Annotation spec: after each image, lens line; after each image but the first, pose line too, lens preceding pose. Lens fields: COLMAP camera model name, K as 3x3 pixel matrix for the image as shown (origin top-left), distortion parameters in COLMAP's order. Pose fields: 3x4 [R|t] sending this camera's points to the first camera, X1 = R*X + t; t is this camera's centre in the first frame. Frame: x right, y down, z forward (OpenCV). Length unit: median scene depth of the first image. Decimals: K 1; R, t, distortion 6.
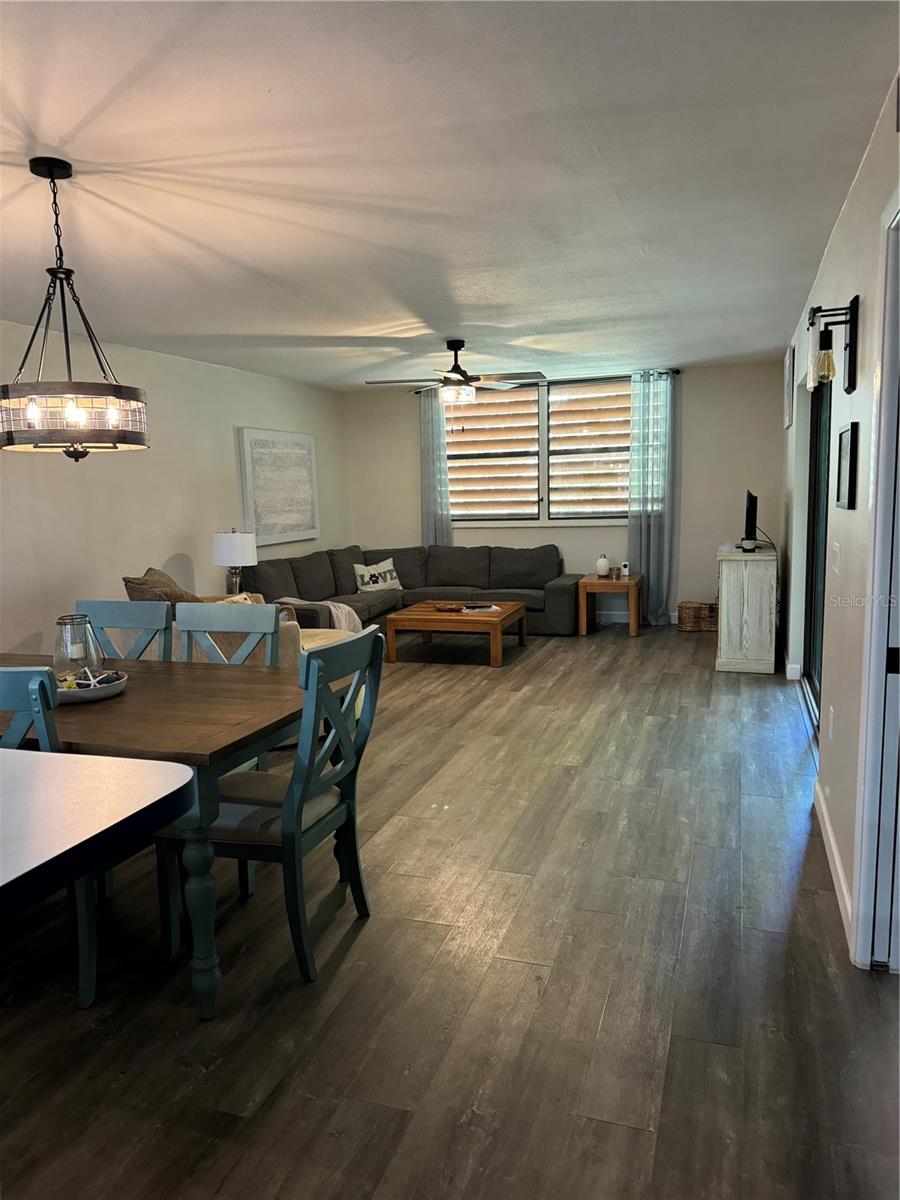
lens RADIAL K [[860.5, 0, 441.9], [0, 860.5, 594.3], [0, 0, 1]] dist [0.062051, -0.063794]
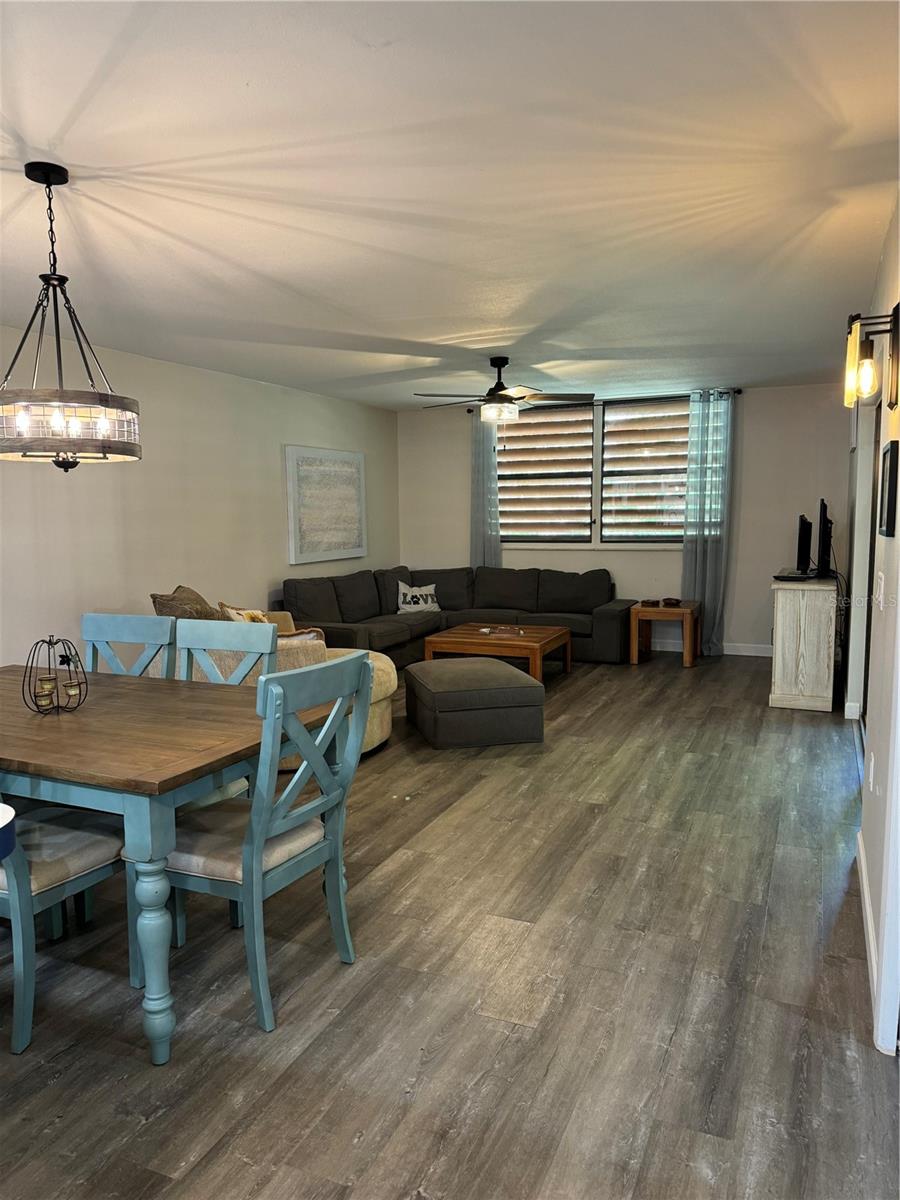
lens RADIAL K [[860.5, 0, 442.1], [0, 860.5, 600.2], [0, 0, 1]] dist [0.062051, -0.063794]
pose [[0.996342, 0.026065, -0.081388, 0.066097], [-0.027492, 0.999487, -0.016455, -0.003599], [0.080918, 0.018632, 0.996547, 0.050809]]
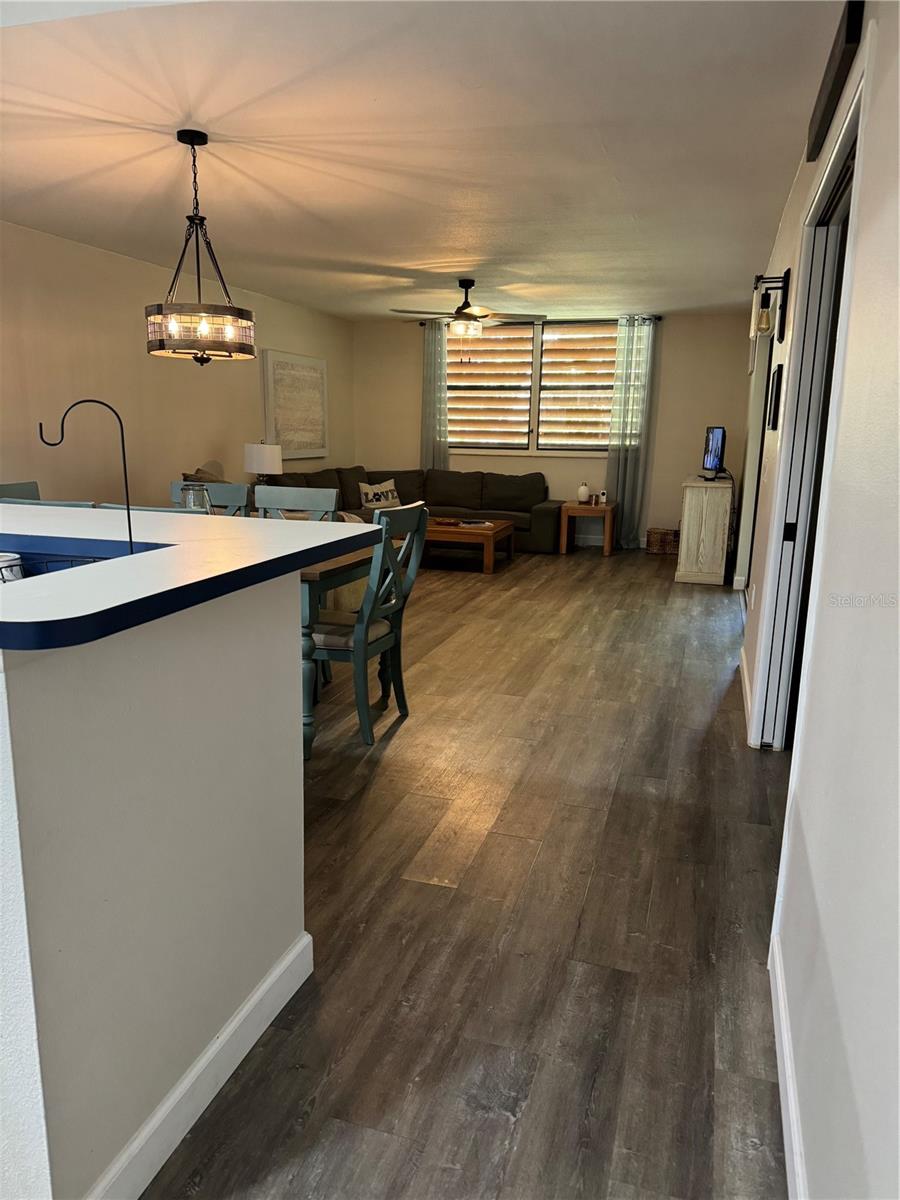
lens RADIAL K [[860.5, 0, 448.2], [0, 860.5, 603.4], [0, 0, 1]] dist [0.062051, -0.063794]
pose [[0.998478, 0.038084, 0.039901, -0.066251], [-0.041110, 0.996105, 0.078000, 0.071021], [-0.036775, -0.079522, 0.996155, -0.288012]]
